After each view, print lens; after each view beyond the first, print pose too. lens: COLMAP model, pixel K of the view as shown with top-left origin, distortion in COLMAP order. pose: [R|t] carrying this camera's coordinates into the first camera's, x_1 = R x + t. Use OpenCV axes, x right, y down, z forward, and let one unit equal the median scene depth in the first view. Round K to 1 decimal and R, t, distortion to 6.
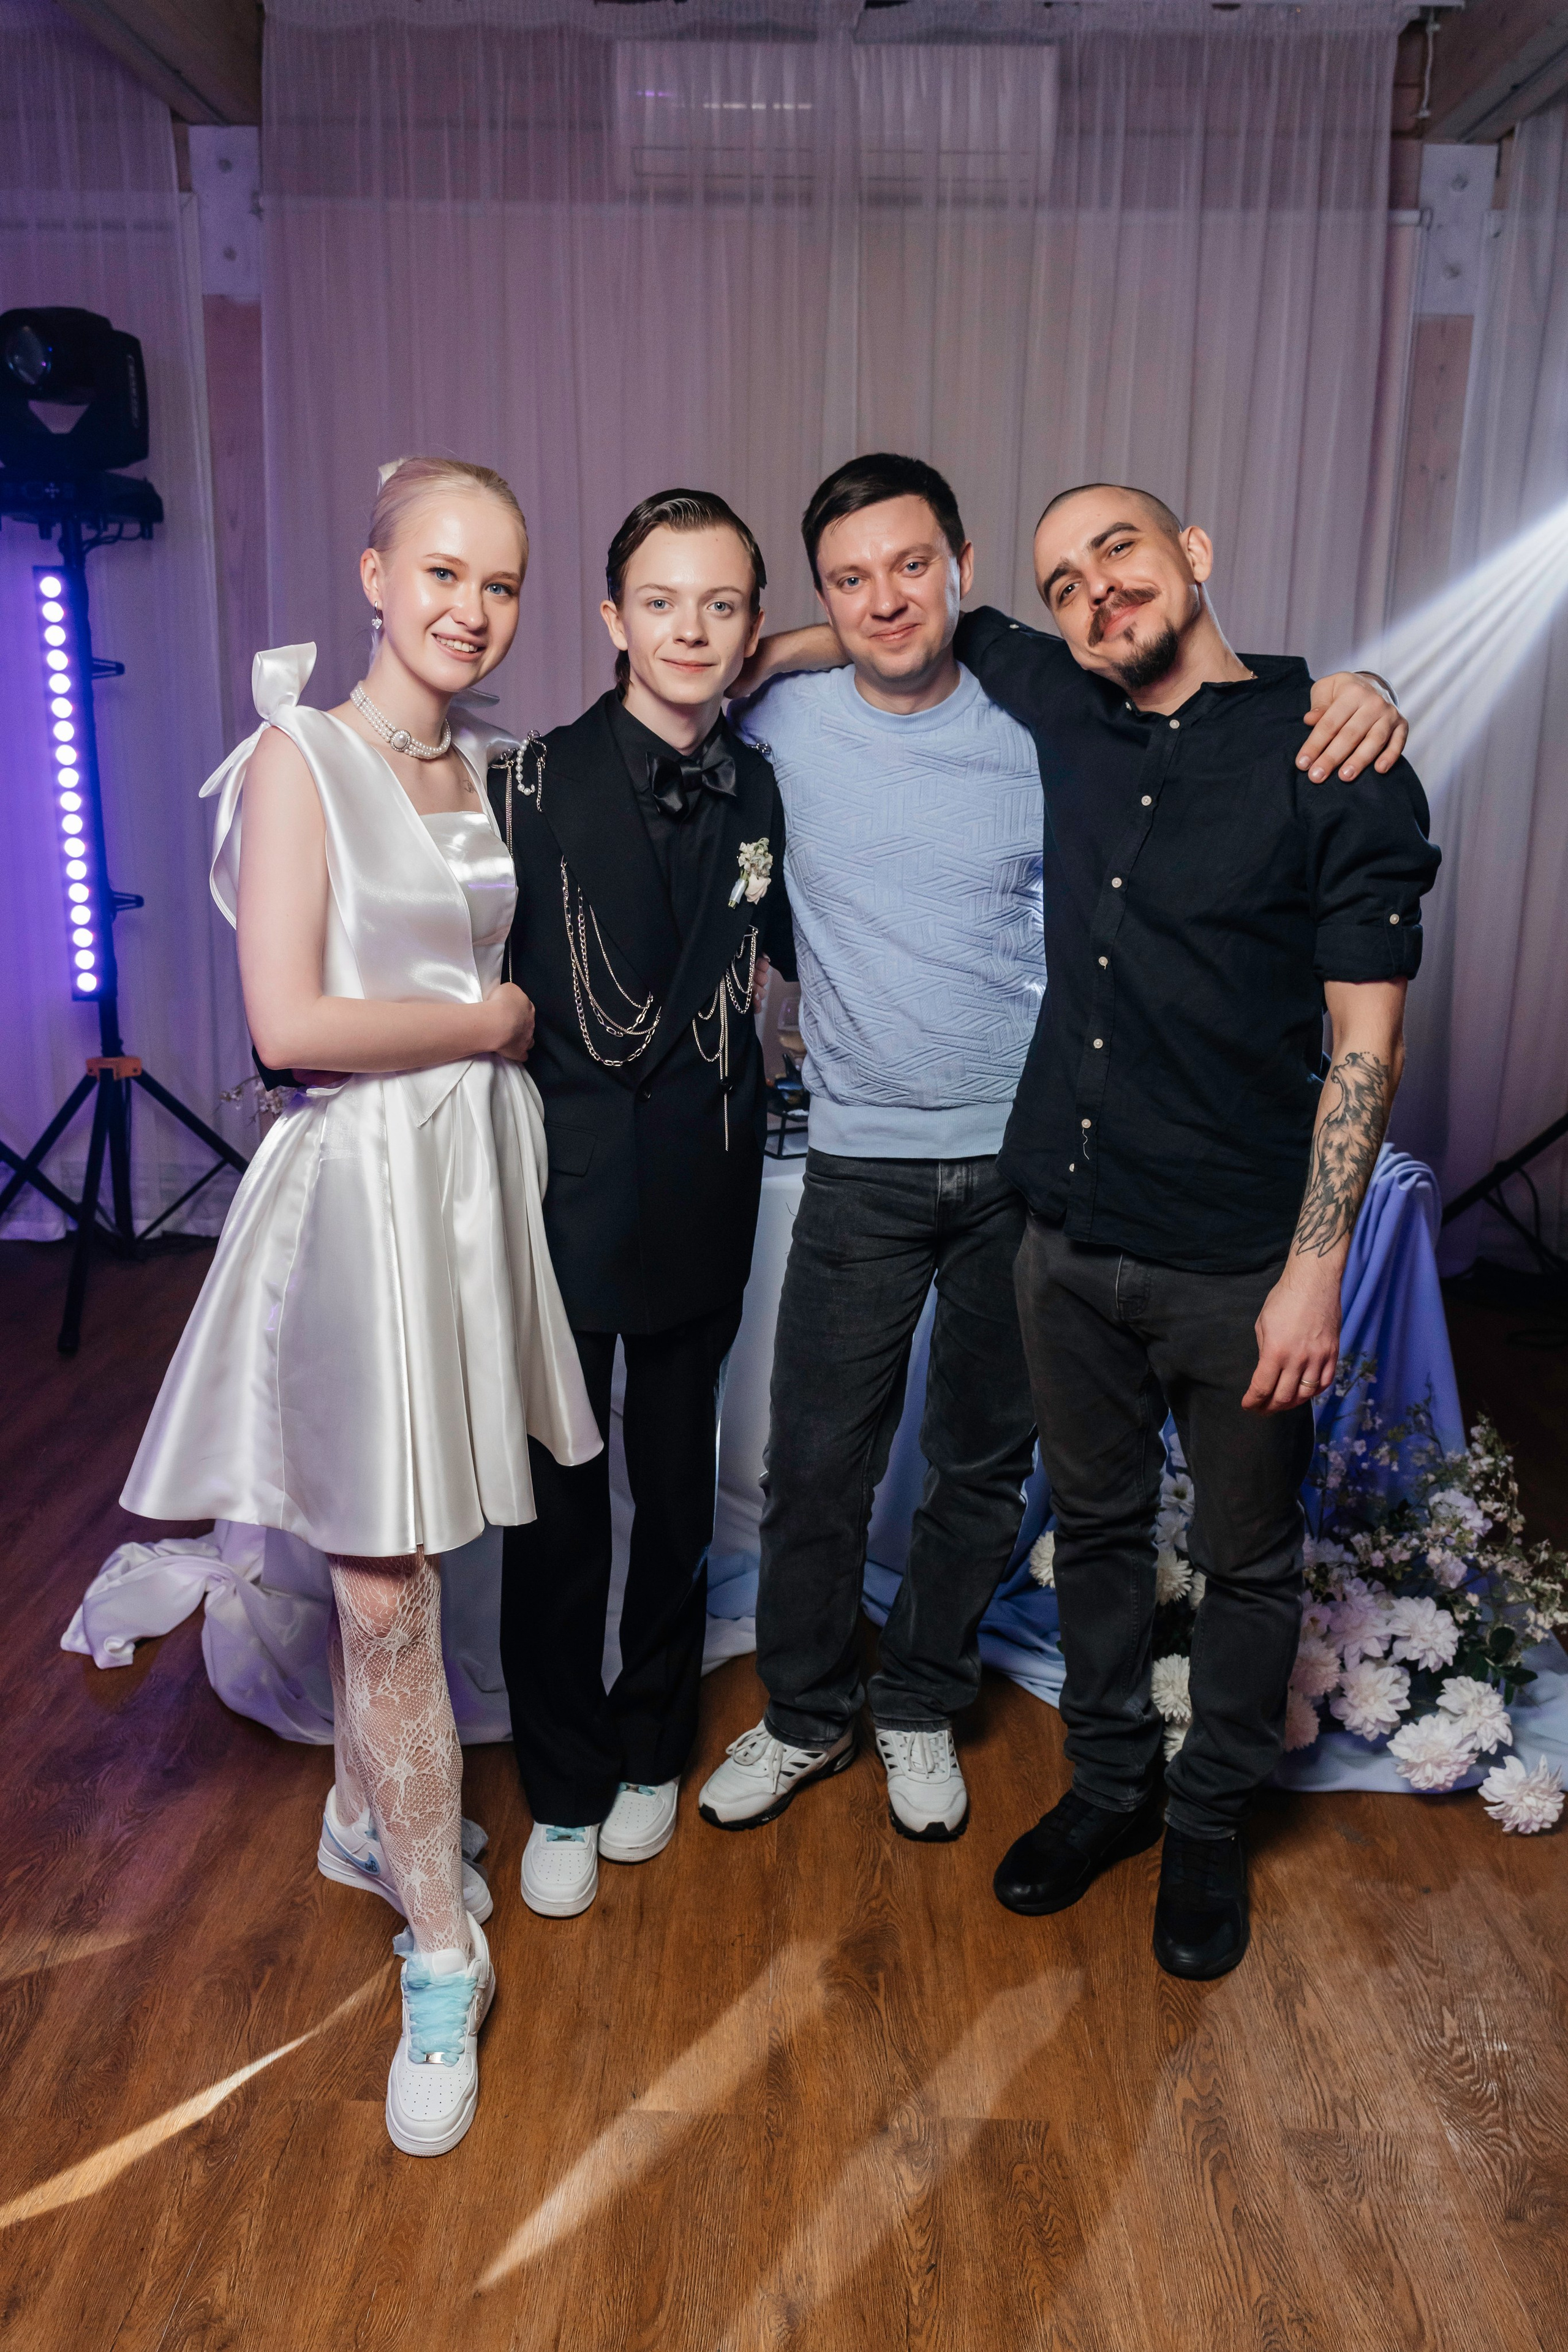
lens RADIAL K [[1872.9, 0, 779.3], [0, 1872.9, 1182.2], [0, 0, 1]] dist [0.008045, -0.006984]
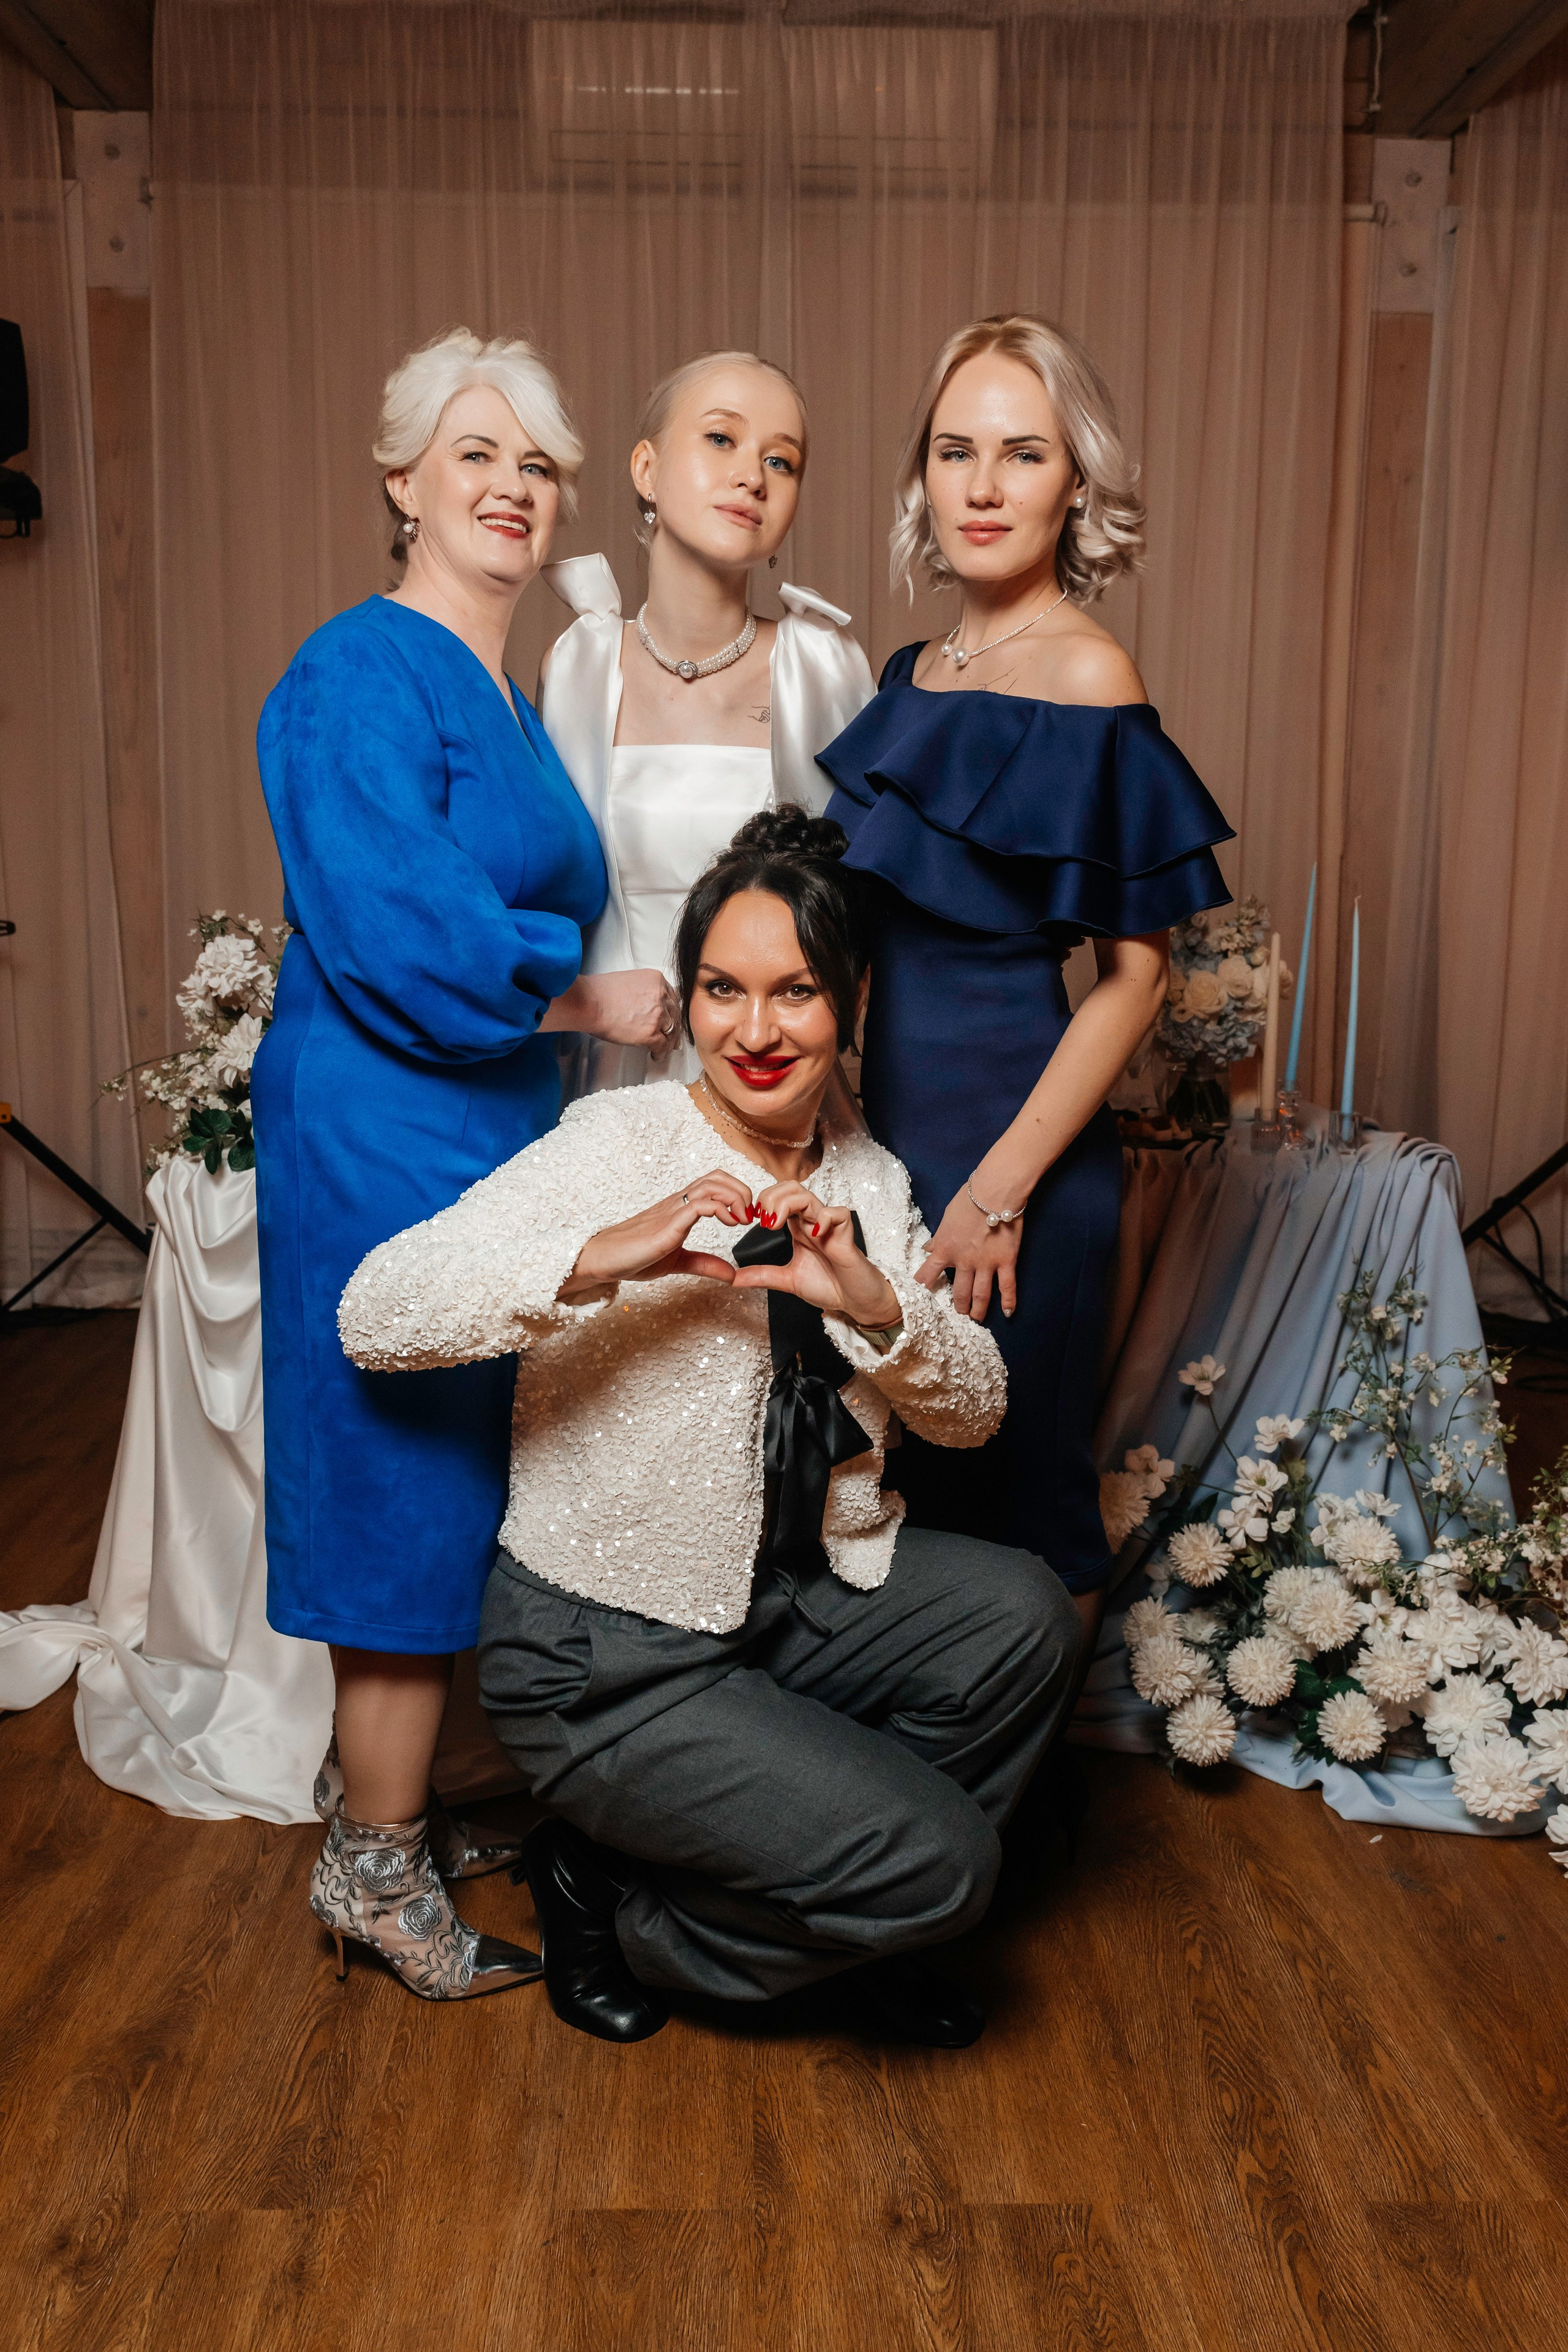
lens RADIAL K [[1976.7, 0, 779.6], [0, 1976.7, 1184.4], [0, 0, 1]] dist [0.000987, -0.000747]
pose [[0.999001, -0.014485, 0.042270, -0.021944], [0.017506, 0.997250, -0.072008, 0.087657], [-0.041111, 0.072676, 0.996508, 0.074117]]
